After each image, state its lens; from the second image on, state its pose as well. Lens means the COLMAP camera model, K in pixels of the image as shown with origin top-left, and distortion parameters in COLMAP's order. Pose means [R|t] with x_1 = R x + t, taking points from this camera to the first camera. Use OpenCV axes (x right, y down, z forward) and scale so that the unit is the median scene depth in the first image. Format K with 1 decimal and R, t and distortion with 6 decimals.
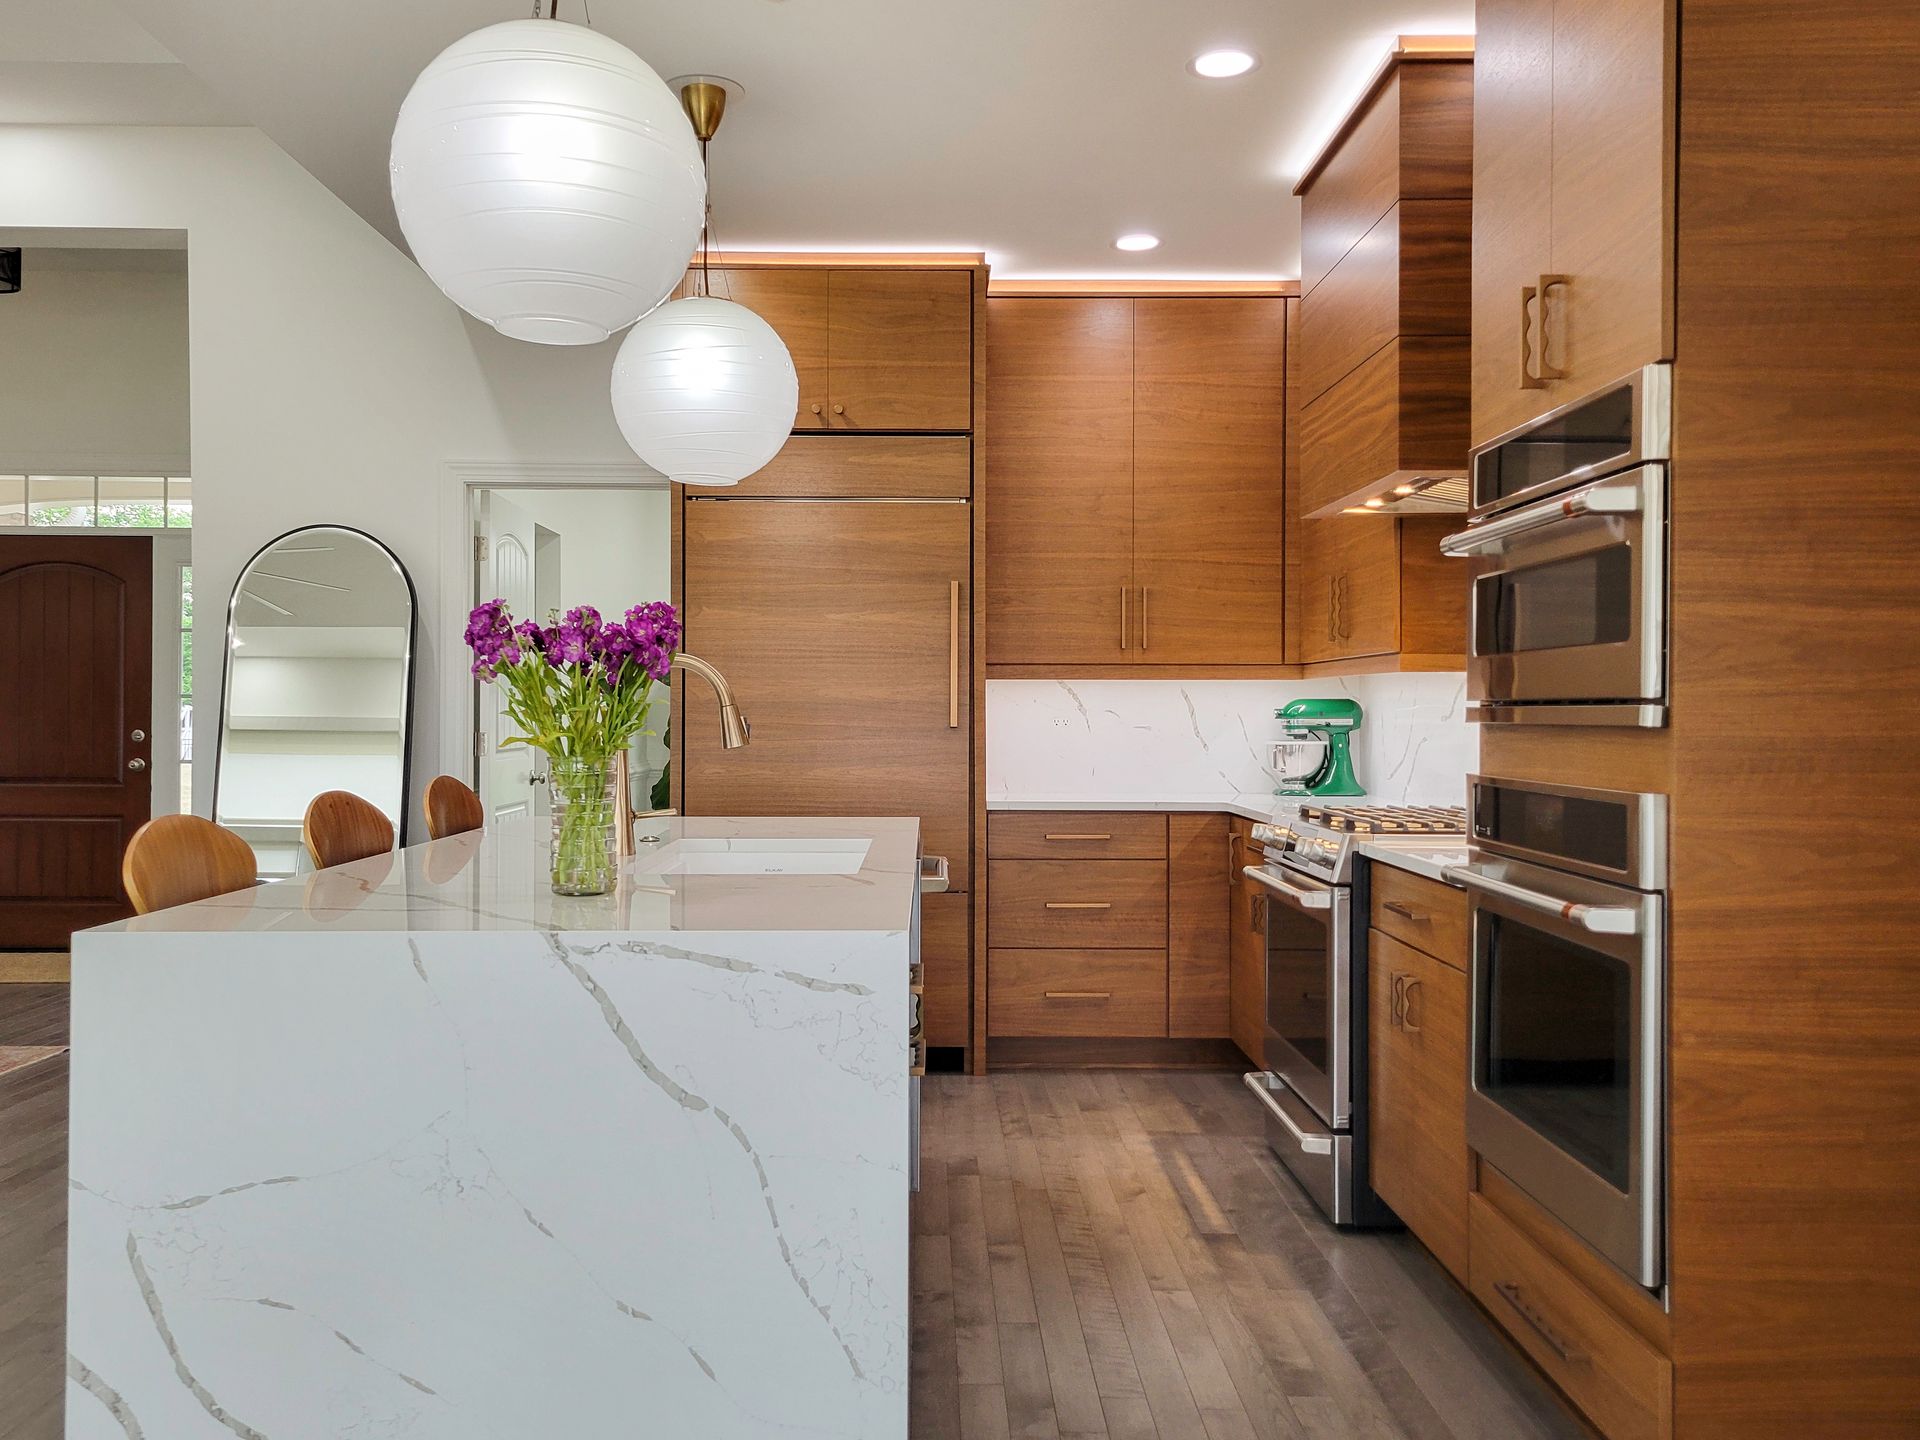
lens RADIAL K [[1673.8, 0, 960.1], [0, 1673.8, 723.4], [0, 0, 1]] dist [0.043629, -0.023158]
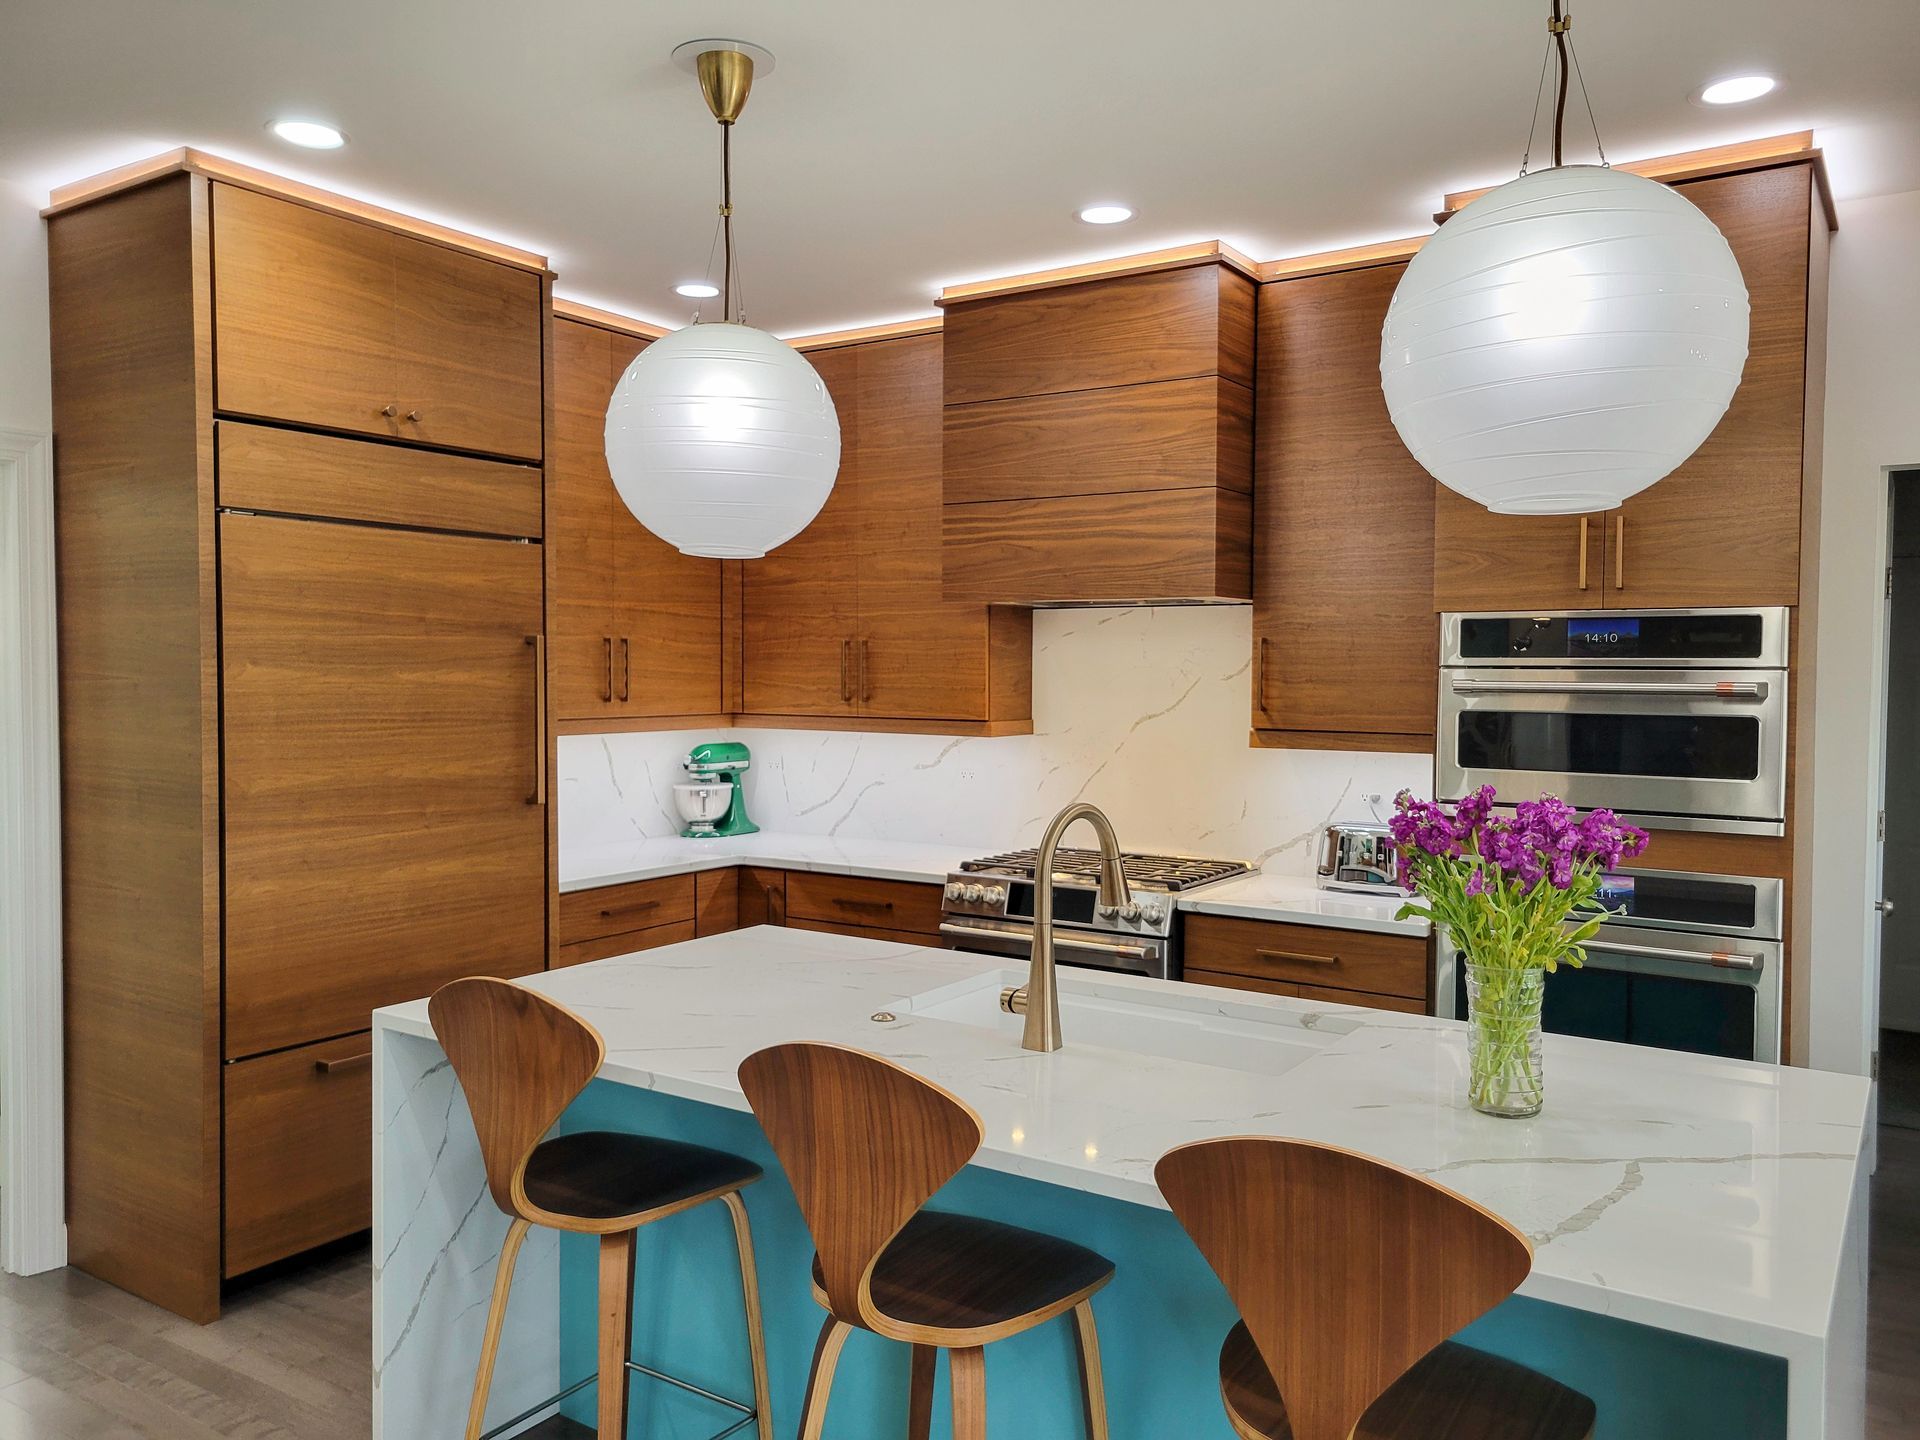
lens RADIAL K [[1446.8, 0, 970.9], [0, 1446.8, 716.0], [0, 0, 1]] dist [0.046645, -0.028052]
pose [[0.561686, -0.026401, 0.826929, -0.496206], [0.001285, 0.999517, 0.031038, -0.065991], [-0.827350, -0.016371, 0.561449, 0.391605]]
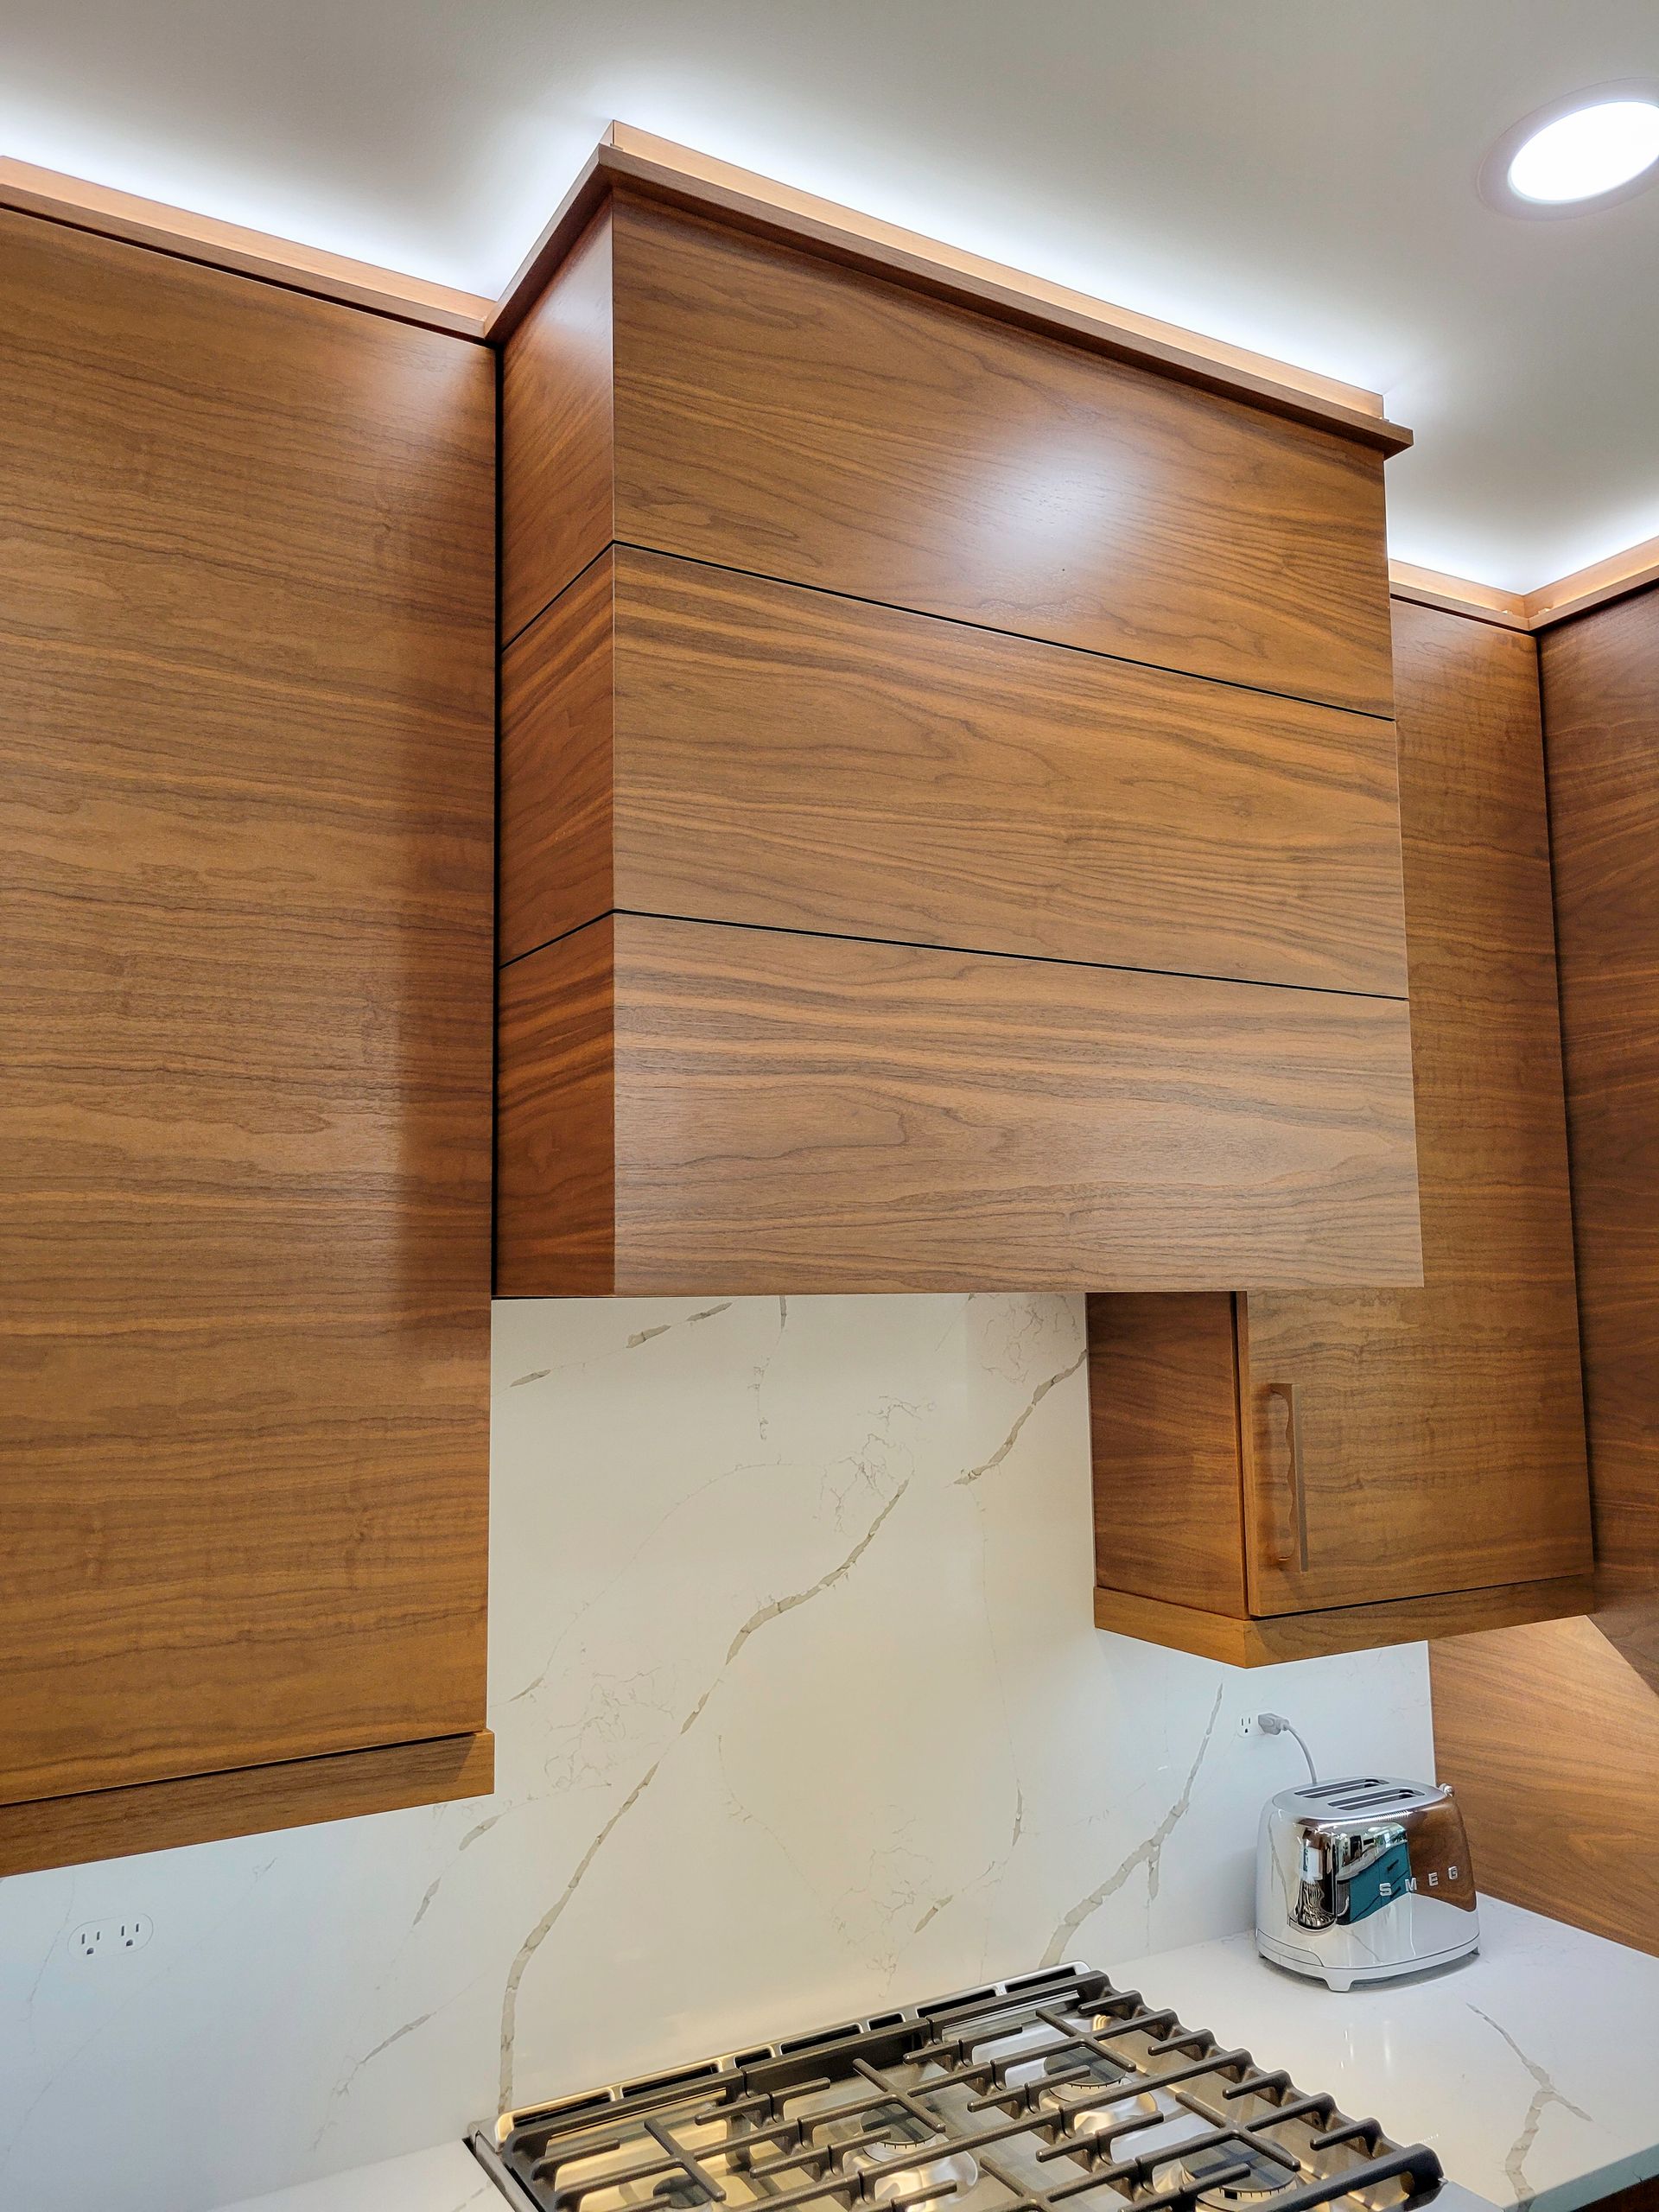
lens RADIAL K [[1666.8, 0, 812.0], [0, 1666.8, 1109.2], [0, 0, 1]] dist [0.046645, -0.028052]
pose [[-0.479060, 0.102579, 0.871768, -0.062476], [0.020158, 0.994172, -0.105905, -0.104213], [-0.877550, -0.033161, -0.478336, 0.933968]]
